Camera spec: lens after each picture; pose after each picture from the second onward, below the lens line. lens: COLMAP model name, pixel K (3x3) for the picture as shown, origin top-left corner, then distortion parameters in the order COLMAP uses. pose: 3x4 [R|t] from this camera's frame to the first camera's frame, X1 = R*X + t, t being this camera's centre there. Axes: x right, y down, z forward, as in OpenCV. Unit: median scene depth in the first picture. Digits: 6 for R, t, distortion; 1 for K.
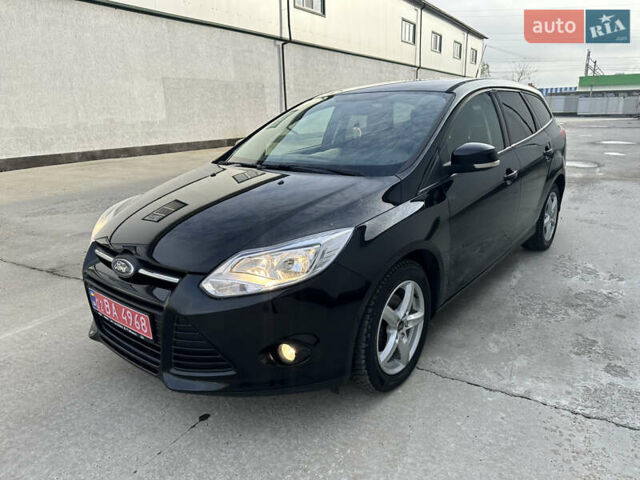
lens RADIAL K [[464.4, 0, 320.0], [0, 464.4, 240.0], [0, 0, 1]] dist [0.007376, -0.000116]
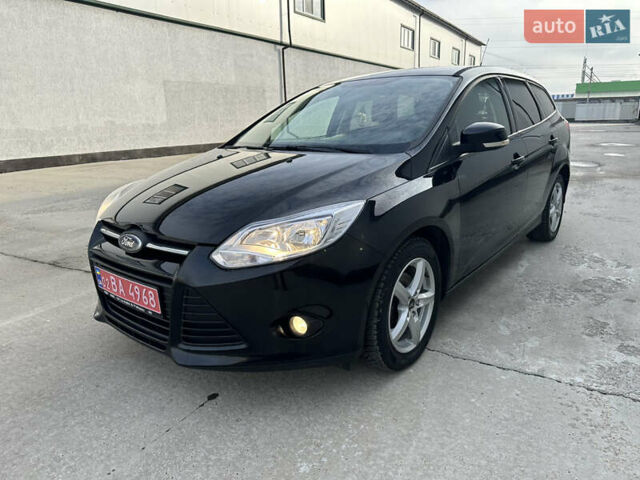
lens RADIAL K [[464.2, 0, 322.2], [0, 464.2, 239.6], [0, 0, 1]] dist [0.007874, -0.000649]
pose [[0.999973, -0.003375, 0.006558, -0.020240], [0.003492, 0.999832, -0.017991, 0.059170], [-0.006496, 0.018013, 0.999817, 0.012847]]
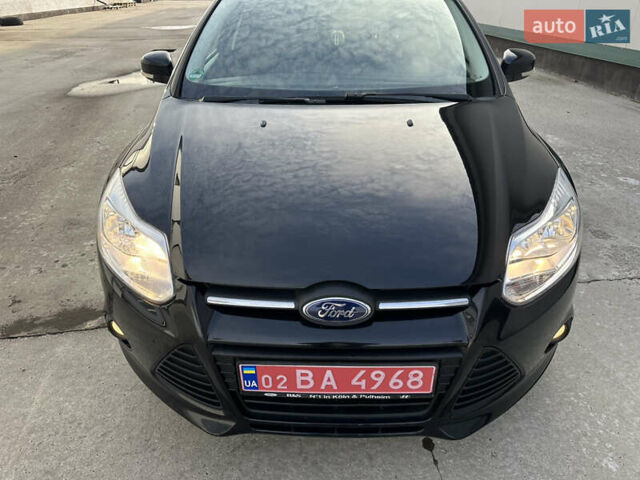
lens RADIAL K [[464.2, 0, 322.2], [0, 464.2, 239.6], [0, 0, 1]] dist [0.007874, -0.000649]
pose [[0.772329, -0.293105, 0.563558, -0.623864], [0.156155, 0.947562, 0.278821, -0.165146], [-0.615730, -0.127339, 0.777600, 0.465869]]
